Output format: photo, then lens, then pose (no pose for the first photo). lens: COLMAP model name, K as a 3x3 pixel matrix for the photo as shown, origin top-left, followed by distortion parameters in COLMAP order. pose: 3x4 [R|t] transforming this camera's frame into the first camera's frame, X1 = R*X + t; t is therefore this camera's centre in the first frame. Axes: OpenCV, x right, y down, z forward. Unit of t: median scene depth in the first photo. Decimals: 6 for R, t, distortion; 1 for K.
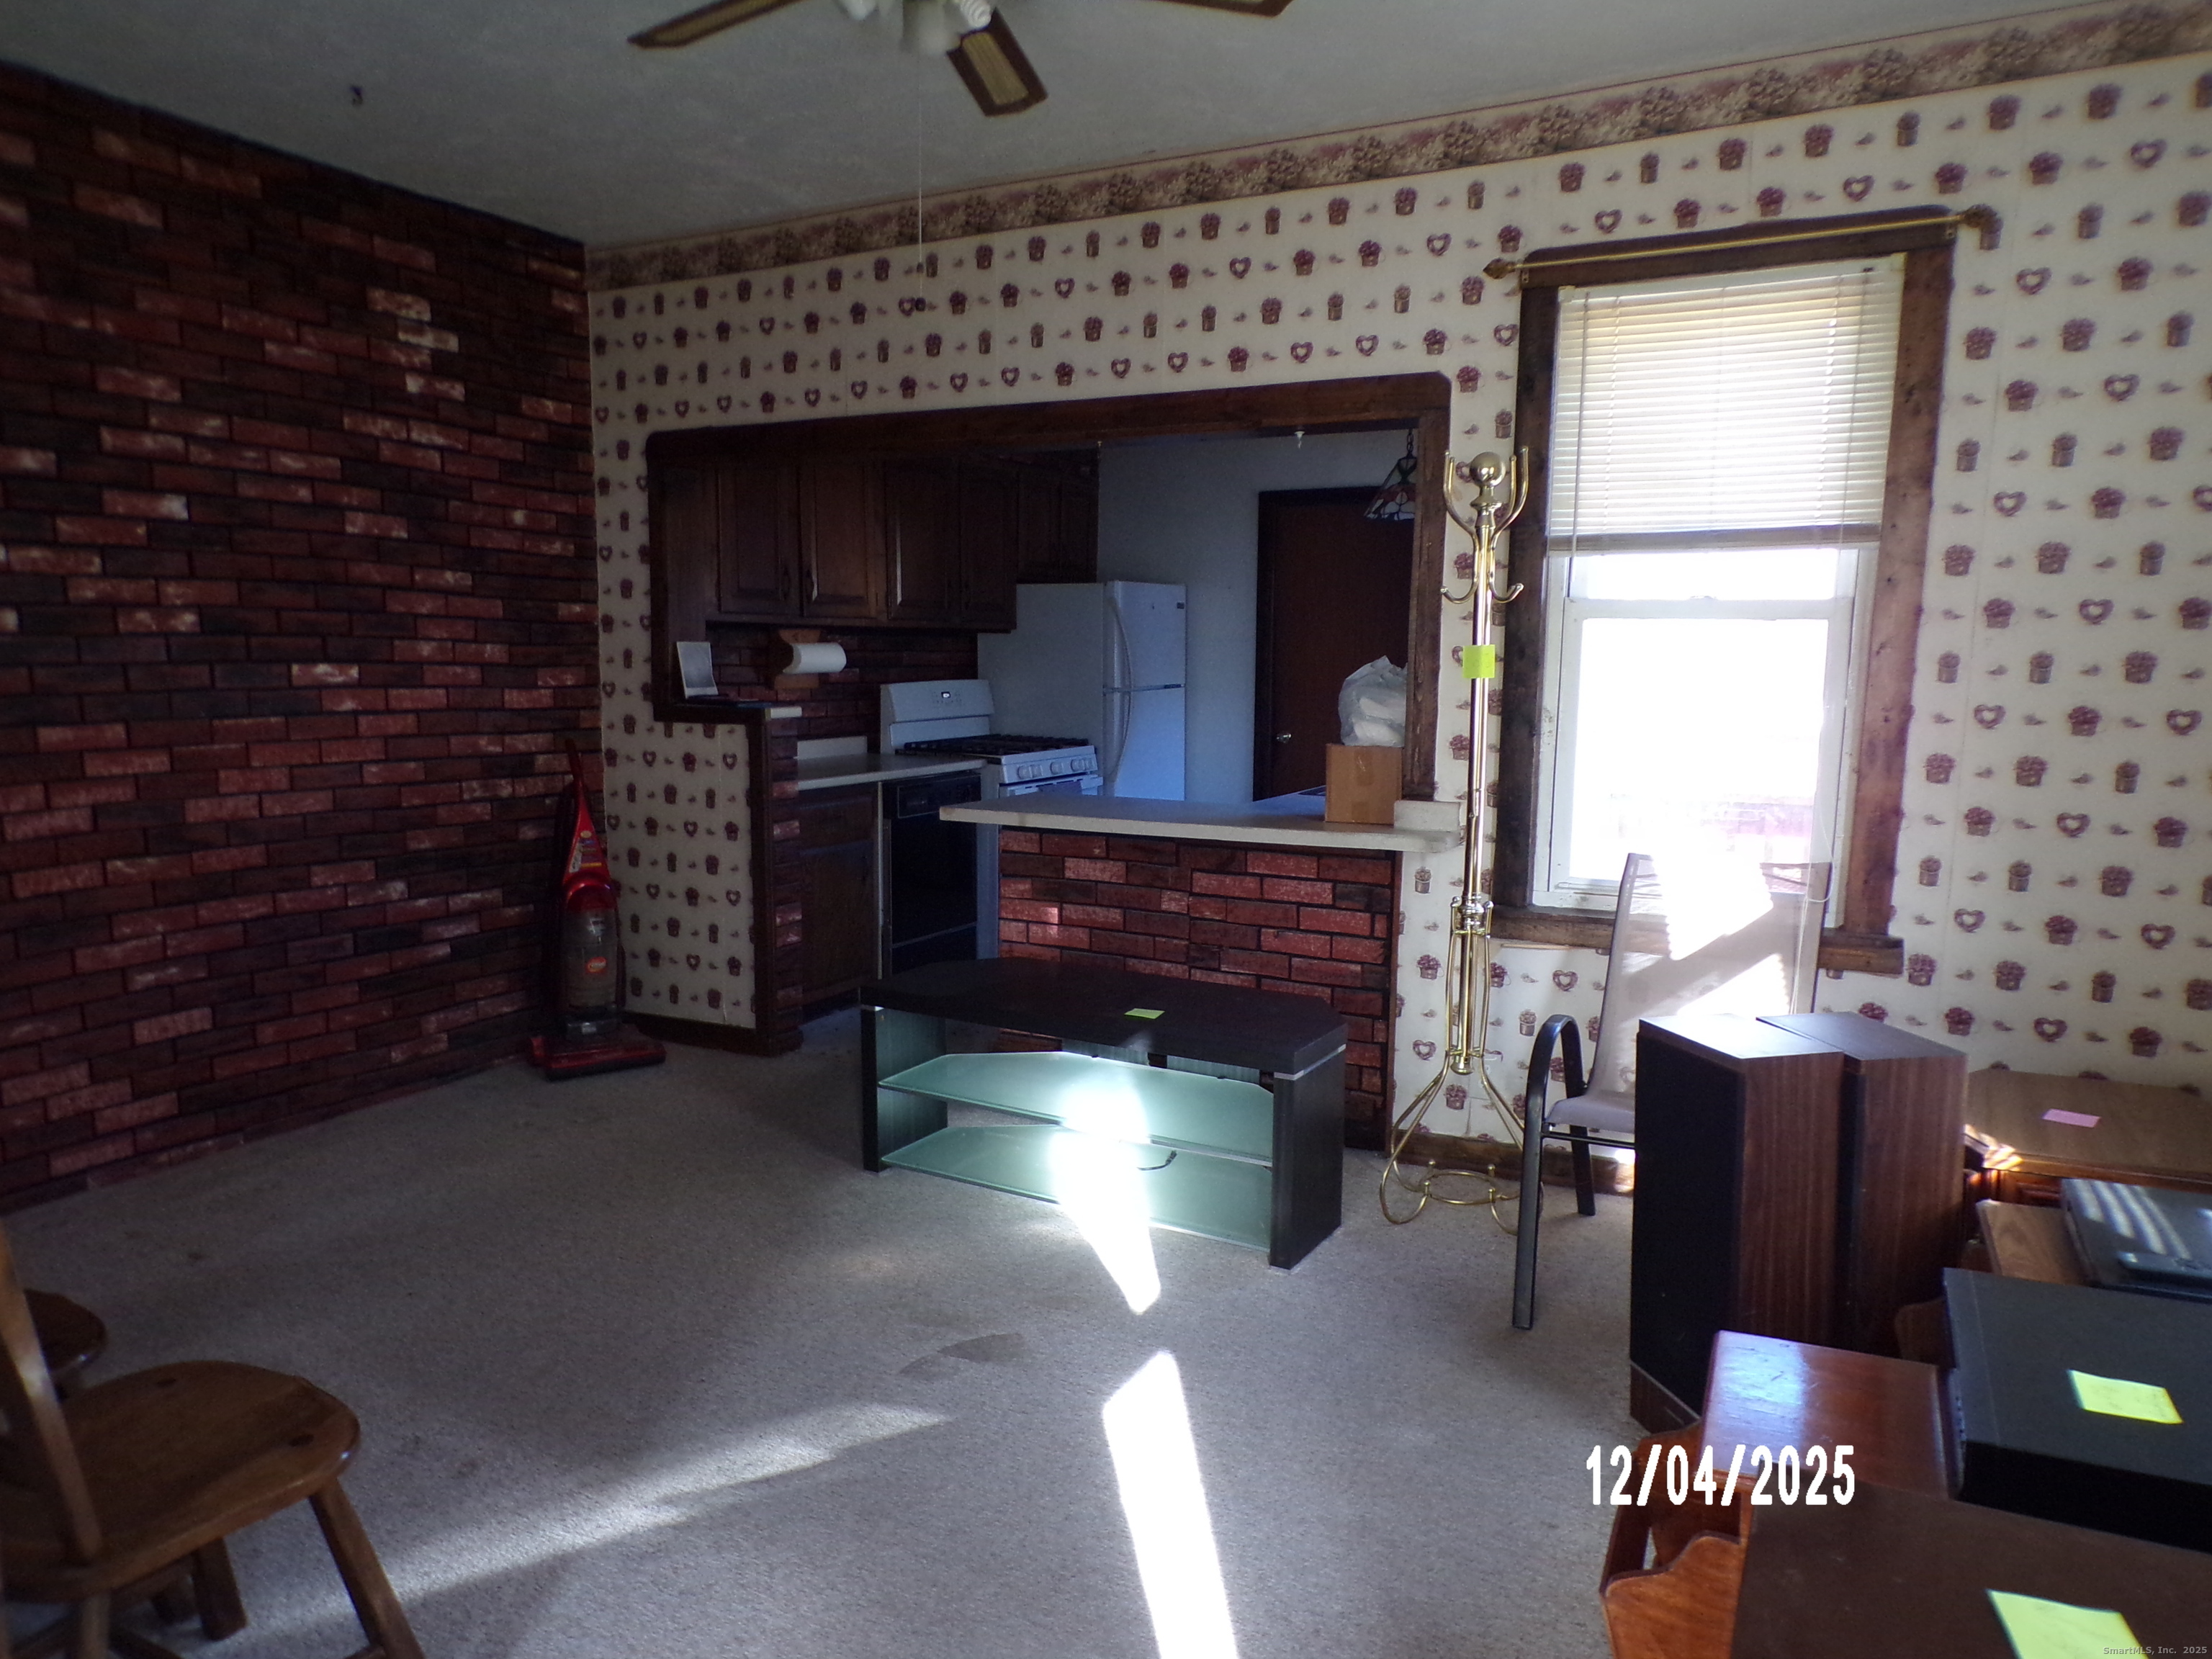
lens RADIAL K [[1490.5, 0, 1098.8], [0, 1490.5, 835.6], [0, 0, 1]] dist [-0.010703, 0.008013]
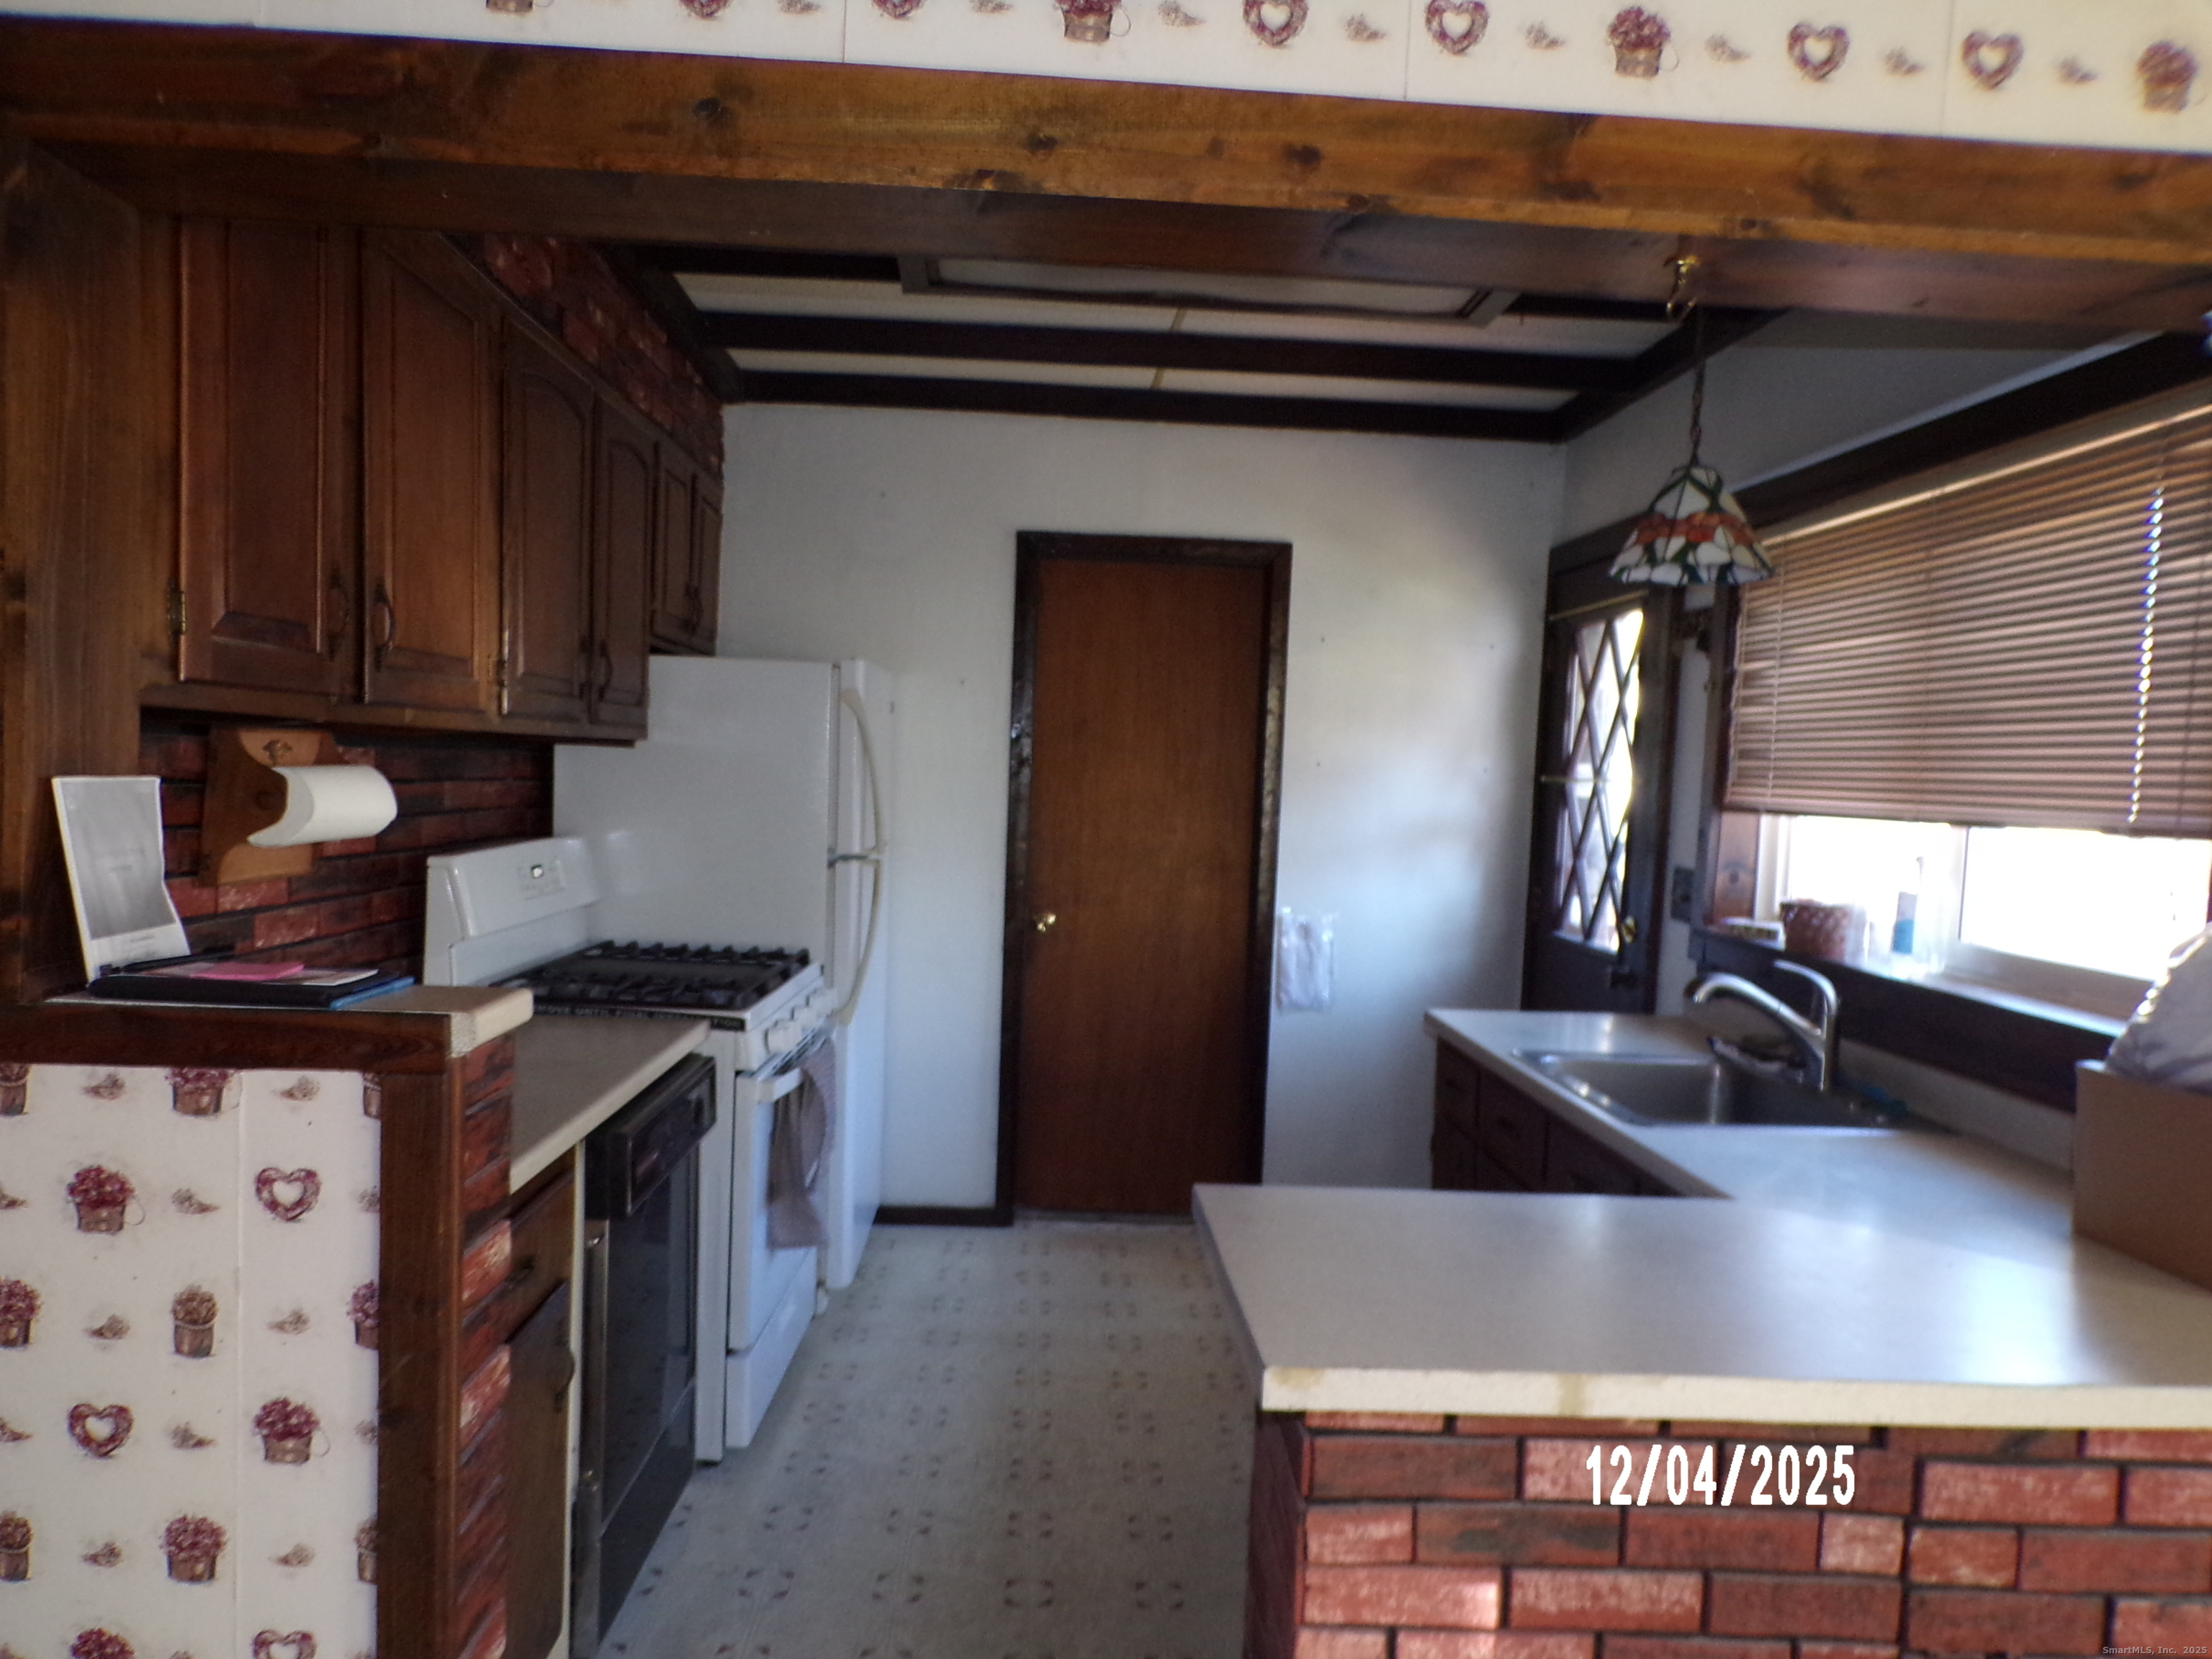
lens RADIAL K [[1490.5, 0, 1098.8], [0, 1490.5, 861.8], [0, 0, 1]] dist [-0.010703, 0.008013]
pose [[0.868525, -0.003678, 0.495631, -0.314895], [0.028091, 0.998730, -0.041814, -0.121610], [-0.494848, 0.050239, 0.867526, 0.828971]]
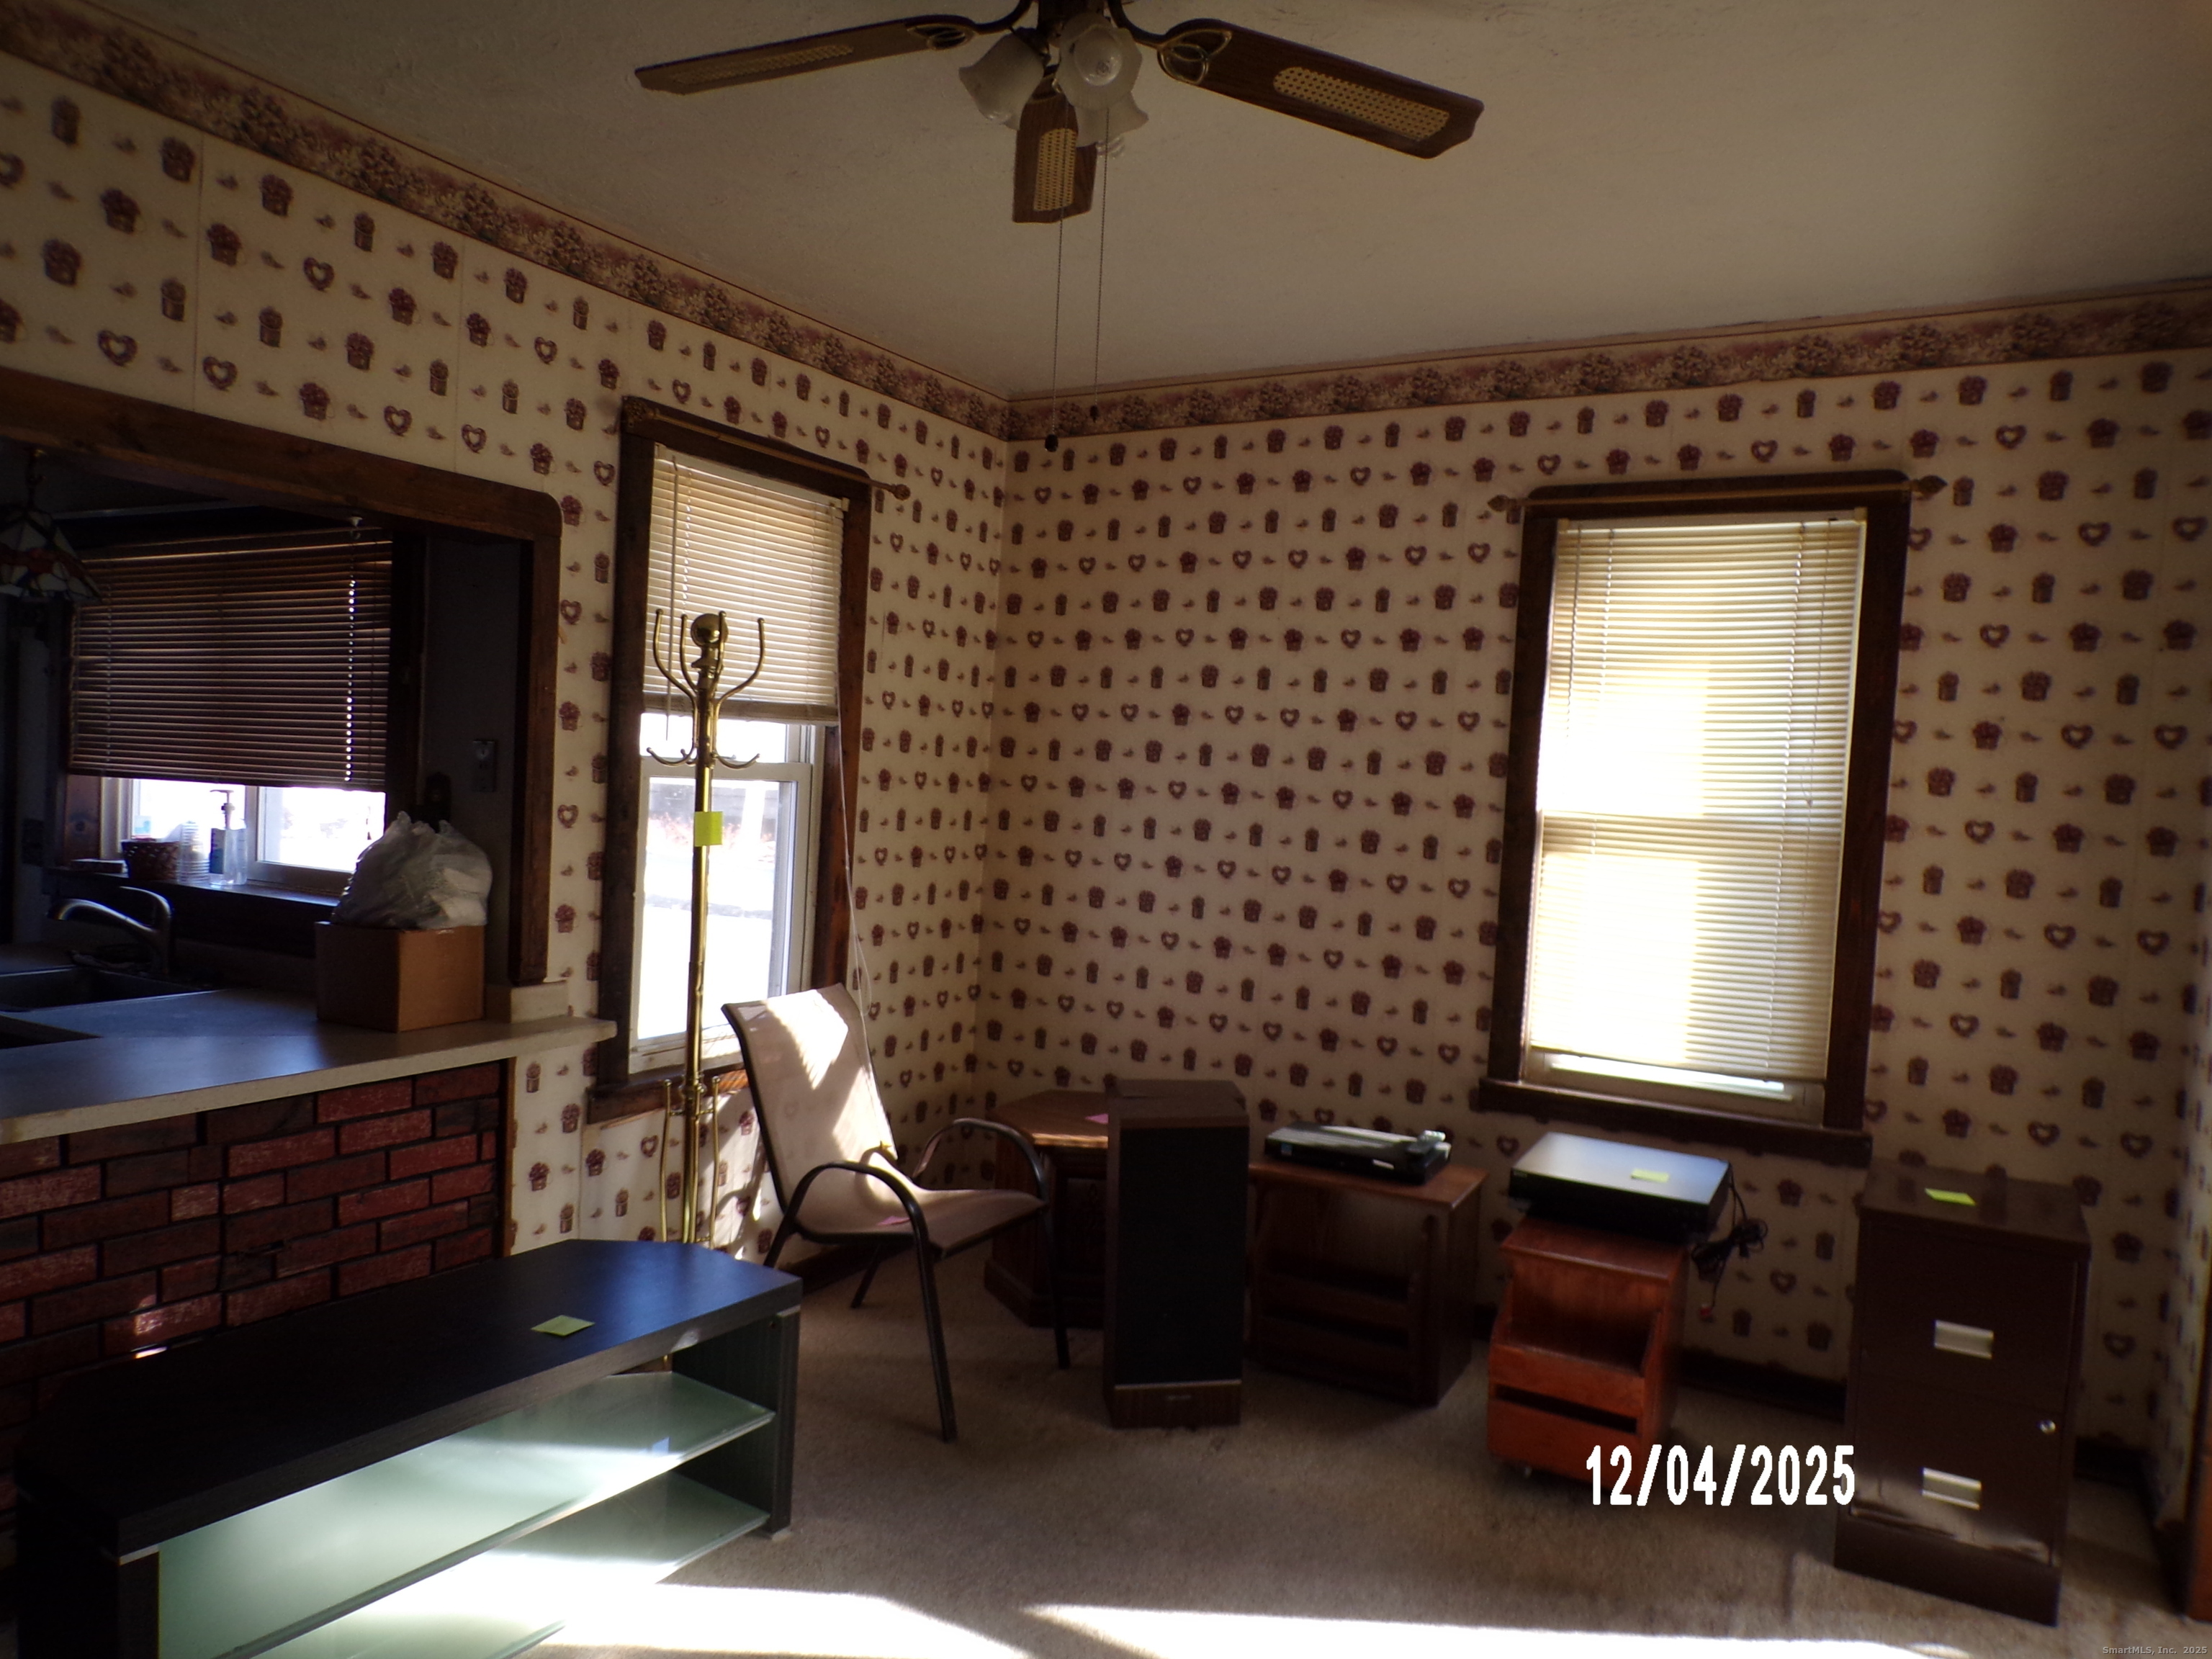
lens RADIAL K [[1490.5, 0, 1103.1], [0, 1490.5, 843.7], [0, 0, 1]] dist [-0.010703, 0.008013]
pose [[0.037756, -0.048568, 0.998106, -0.606954], [0.081774, 0.995618, 0.045353, -0.113741], [-0.995935, 0.079907, 0.041562, 0.619768]]
